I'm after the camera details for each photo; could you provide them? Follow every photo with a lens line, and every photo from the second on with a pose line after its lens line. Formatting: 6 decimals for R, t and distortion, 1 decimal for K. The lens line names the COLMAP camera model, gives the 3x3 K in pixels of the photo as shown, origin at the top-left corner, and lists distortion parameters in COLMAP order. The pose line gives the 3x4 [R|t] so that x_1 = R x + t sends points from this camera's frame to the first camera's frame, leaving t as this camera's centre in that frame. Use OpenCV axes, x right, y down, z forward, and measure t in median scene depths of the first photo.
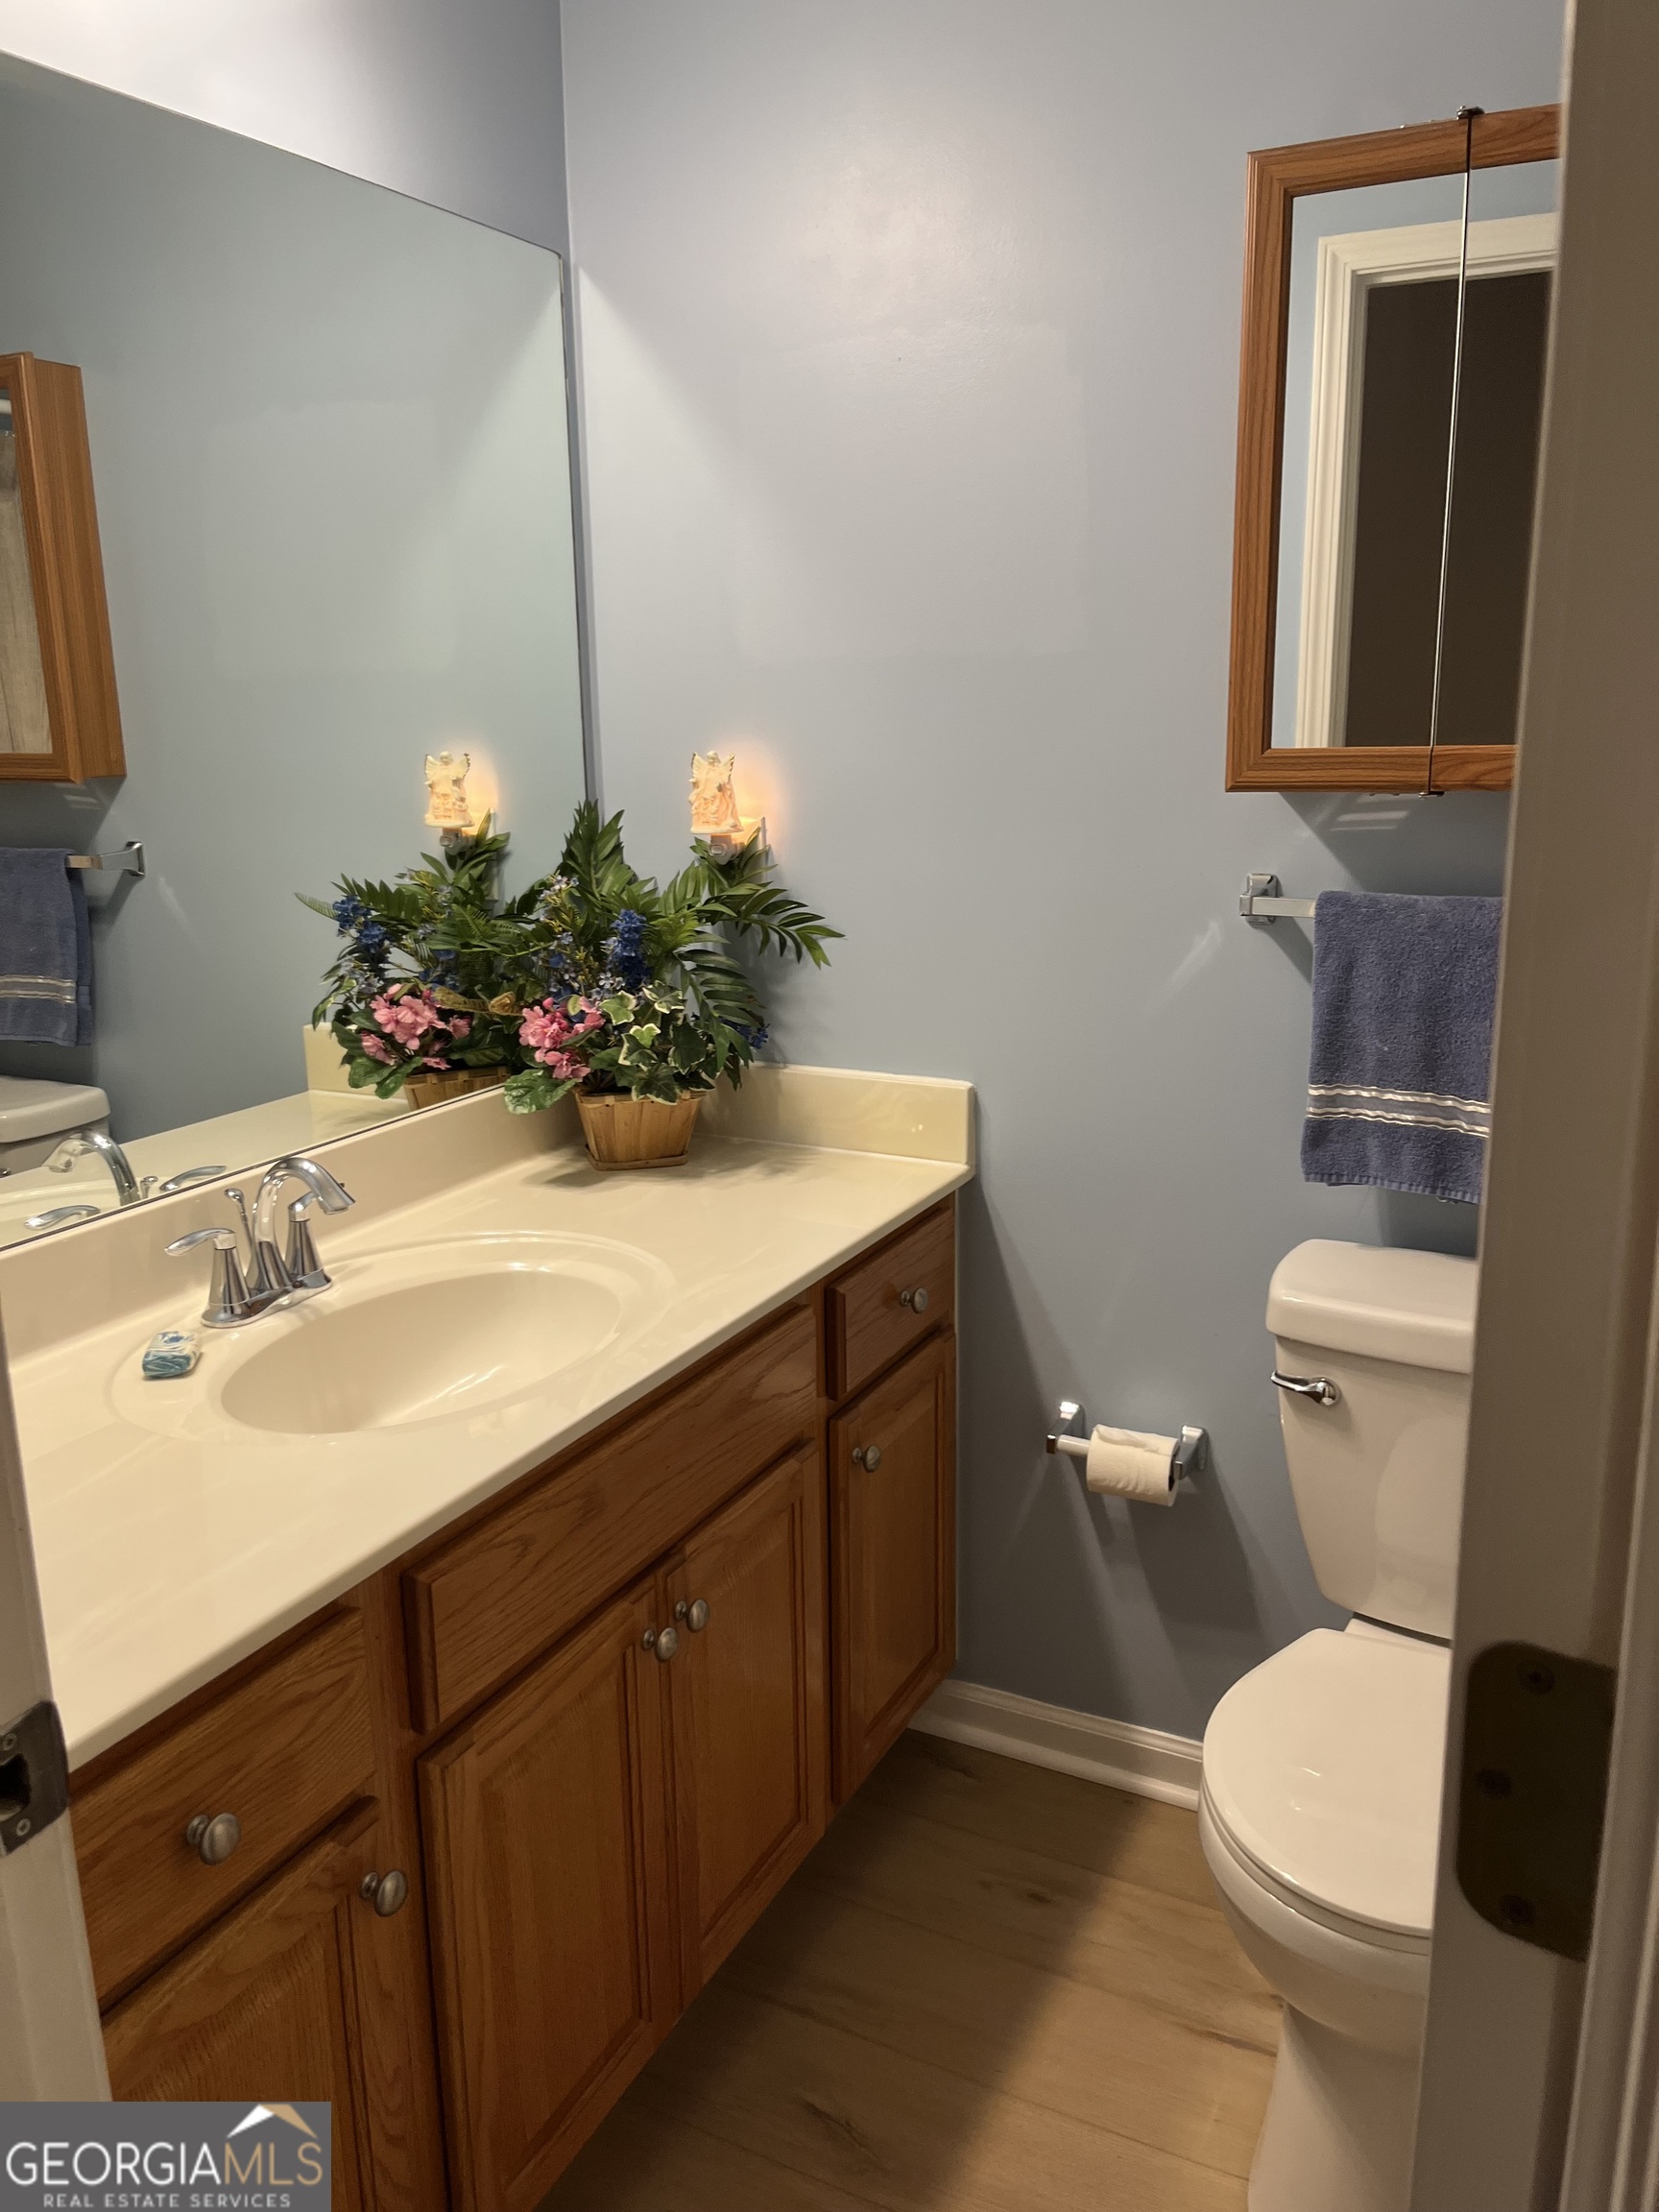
lens RADIAL K [[1688.7, 0, 834.9], [0, 1688.7, 1105.1], [0, 0, 1]] dist [0.046534, -0.061530]
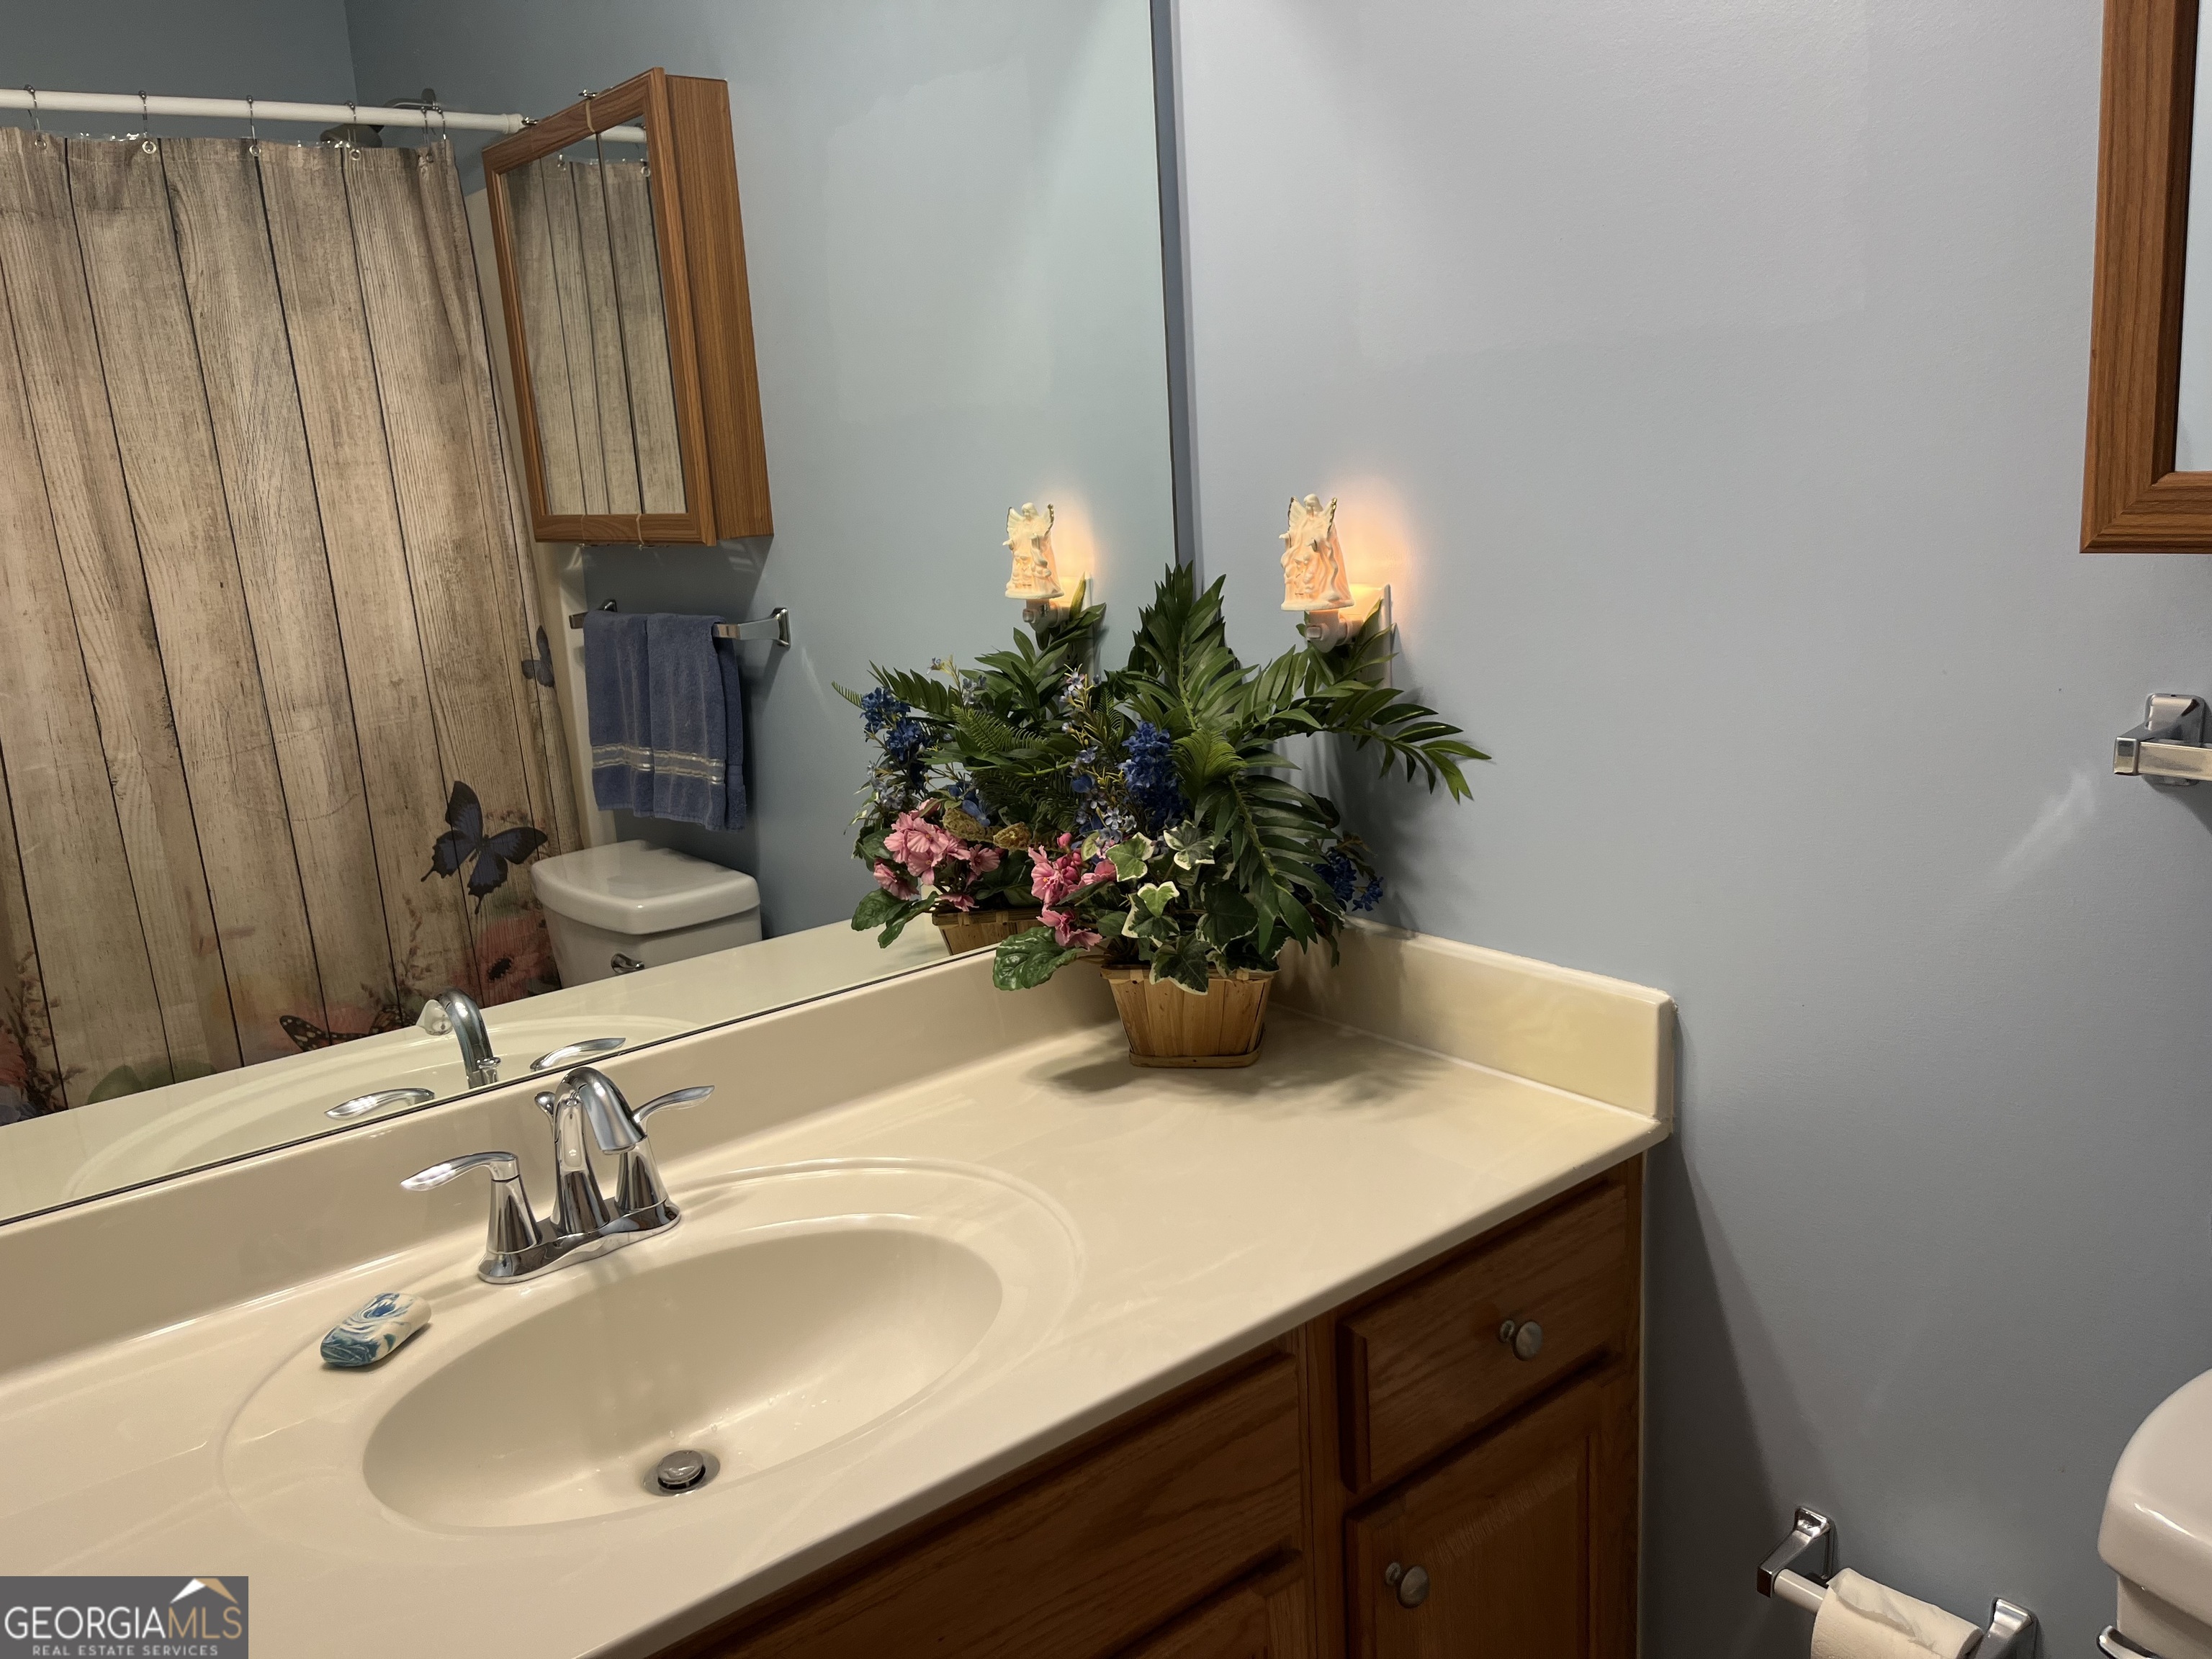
lens RADIAL K [[1688.7, 0, 1104.3], [0, 1688.7, 832.4], [0, 0, 1]] dist [0.046534, -0.061530]
pose [[0.912073, 0.052848, -0.406607, 0.144933], [-0.051090, 0.998579, 0.015186, -0.073885], [0.406832, 0.006923, 0.913477, 0.316294]]
